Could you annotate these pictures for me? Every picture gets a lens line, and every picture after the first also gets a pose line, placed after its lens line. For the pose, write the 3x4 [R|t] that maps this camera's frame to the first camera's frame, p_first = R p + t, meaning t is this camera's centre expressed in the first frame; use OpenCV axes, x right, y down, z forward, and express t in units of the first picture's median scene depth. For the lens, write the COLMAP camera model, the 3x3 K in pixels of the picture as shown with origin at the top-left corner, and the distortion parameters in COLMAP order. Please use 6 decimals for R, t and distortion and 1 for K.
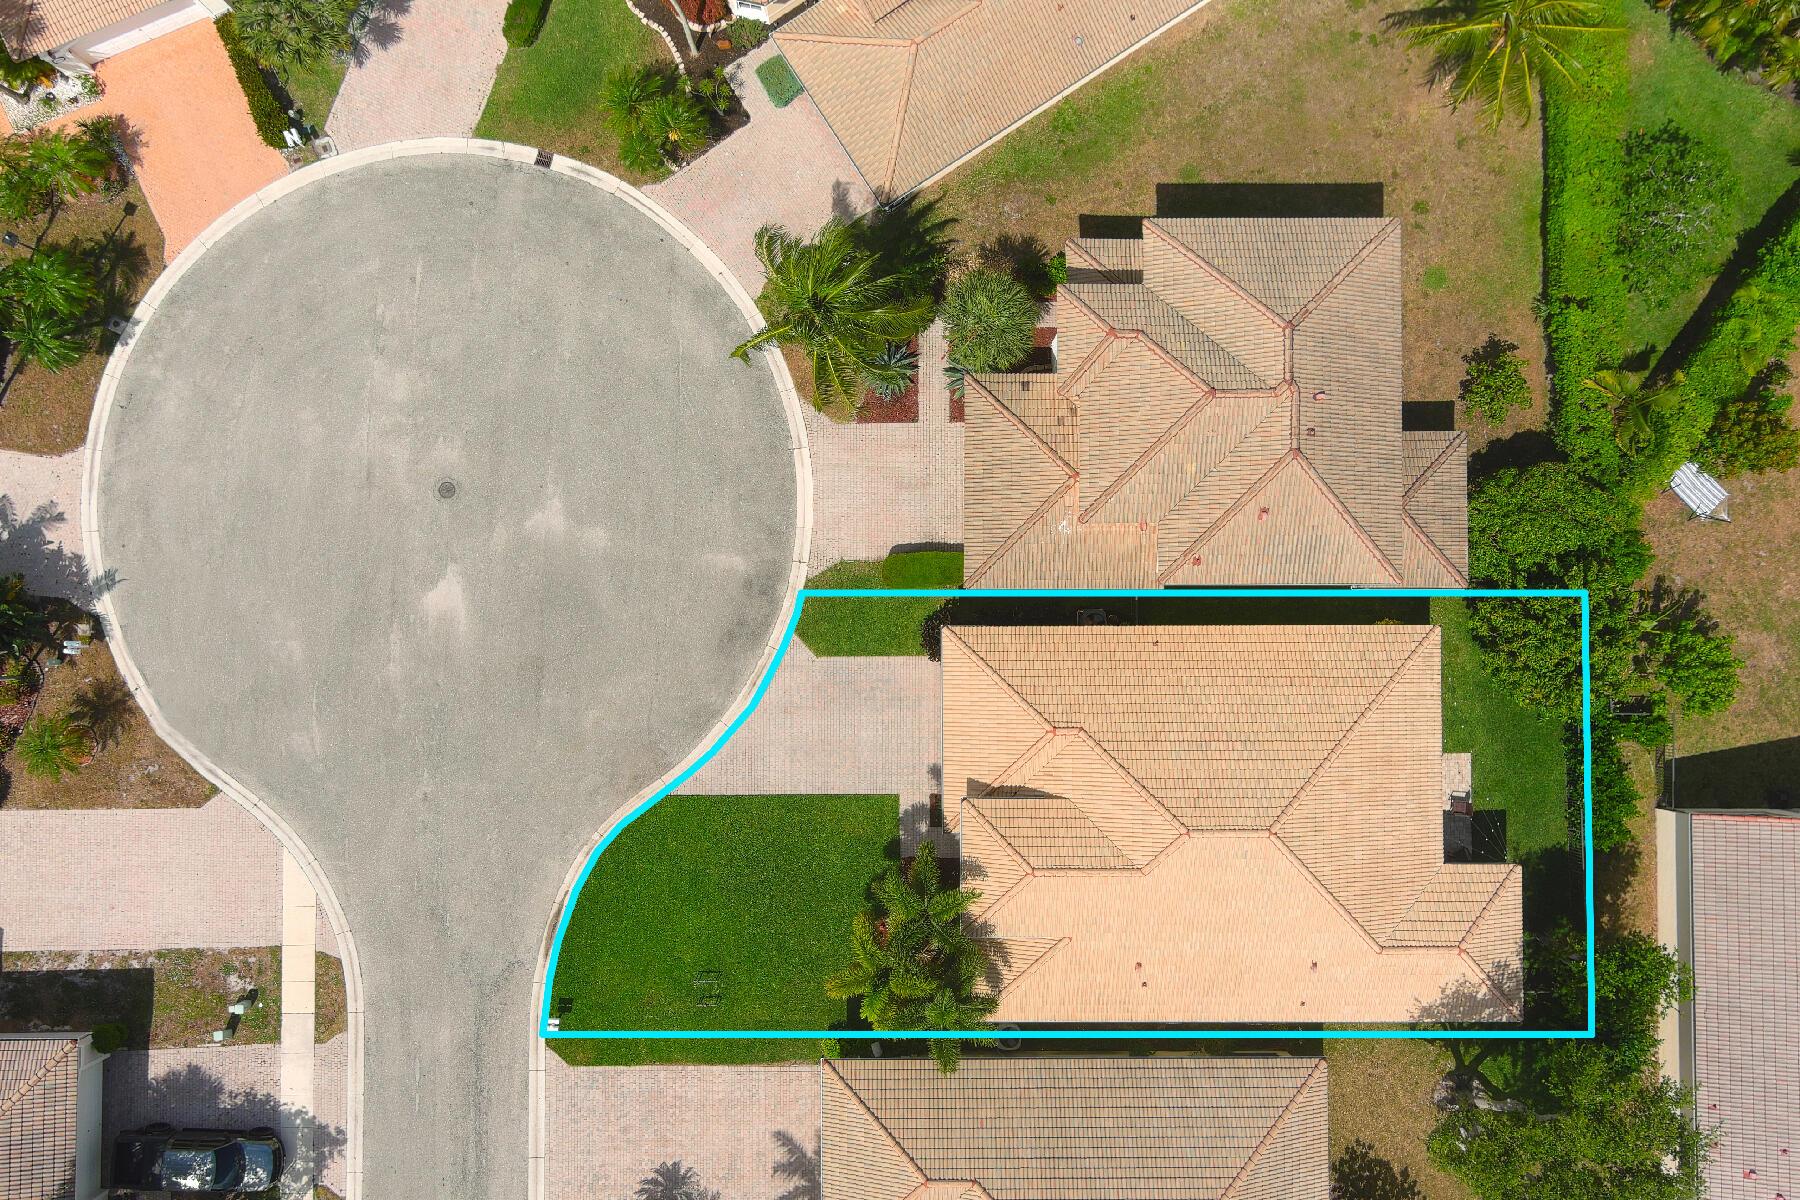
lens RADIAL K [[1348.5, 0, 891.6], [0, 1348.5, 634.8], [0, 0, 1]] dist [0.045927, -0.040360]
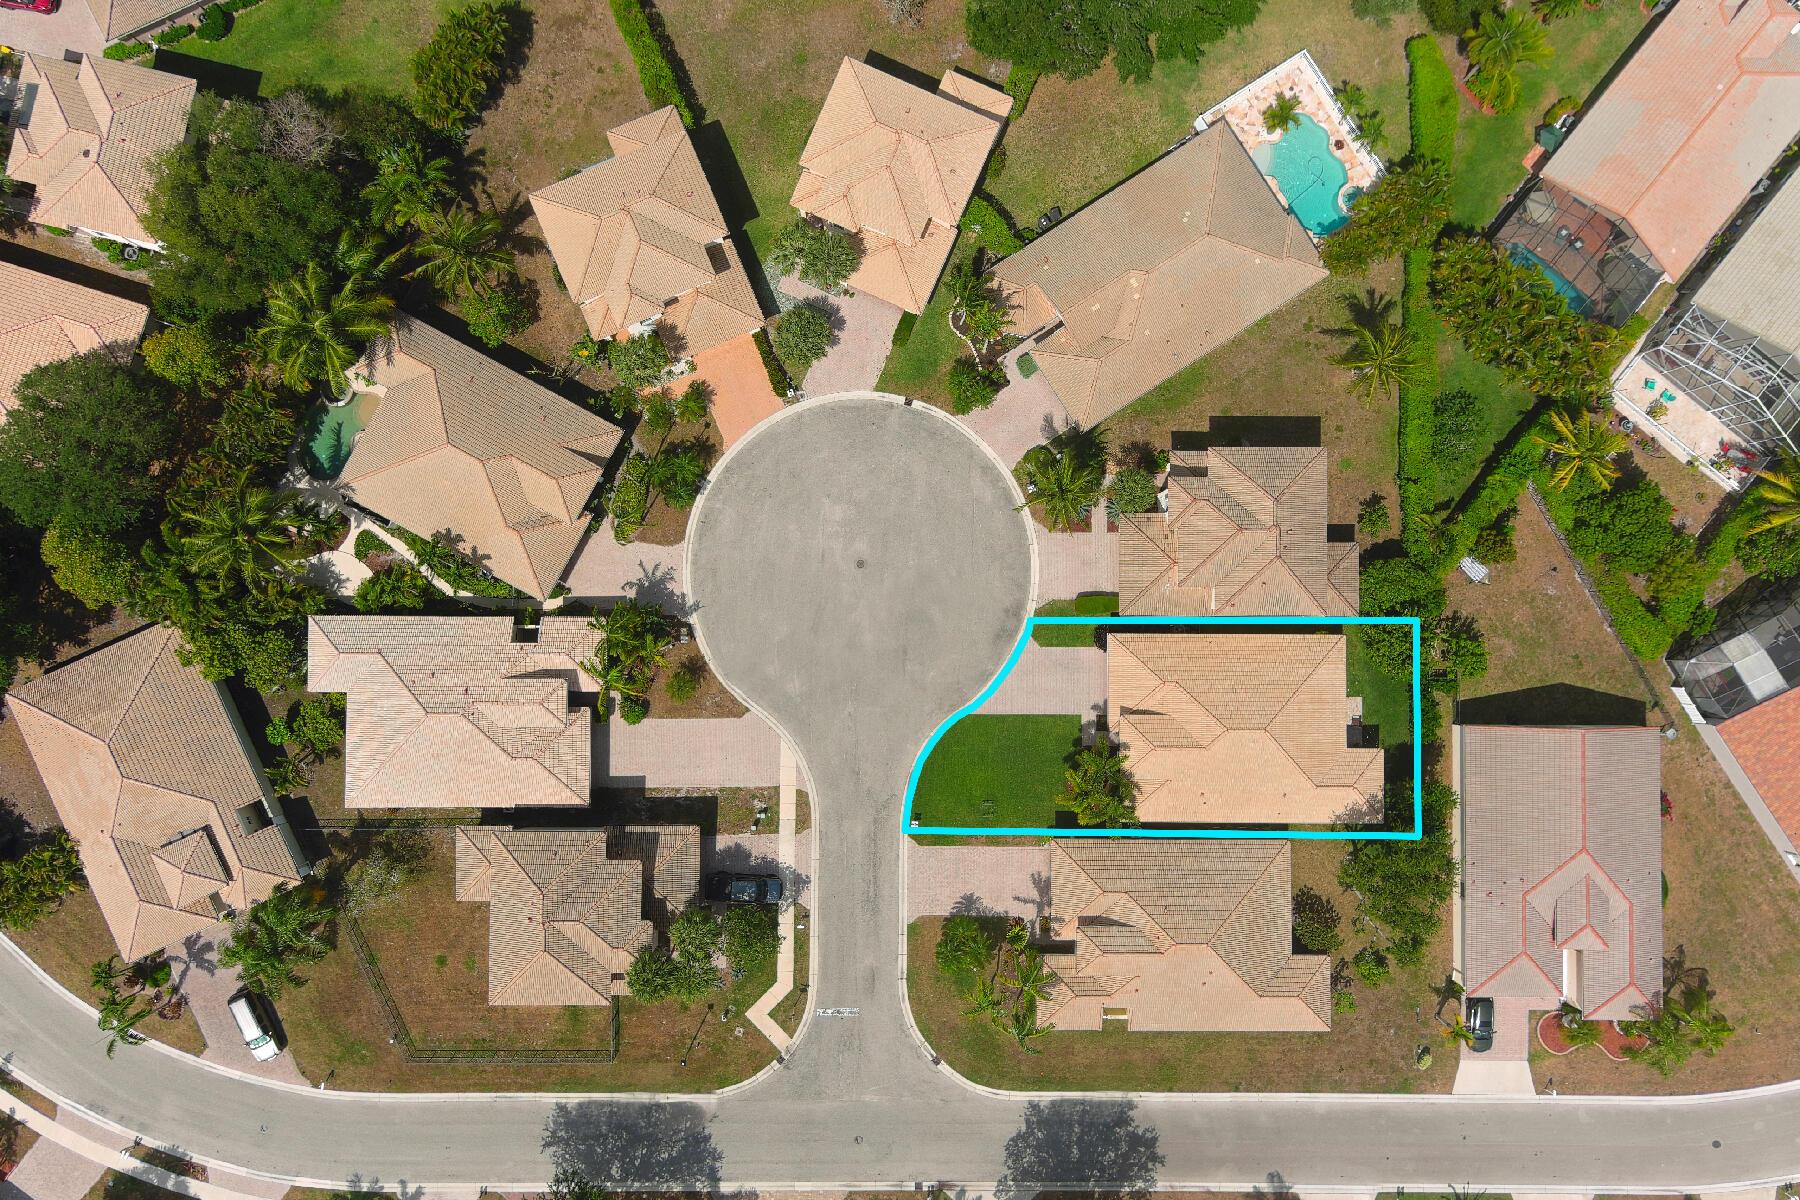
lens RADIAL K [[1331.8, 0, 875.6], [0, 1331.8, 609.1], [0, 0, 1]] dist [0.087967, -0.124248]
pose [[0.999890, 0.007642, 0.012706, -0.332163], [-0.007614, 0.999969, -0.002215, -0.034594], [-0.012722, 0.002118, 0.999917, -1.014662]]
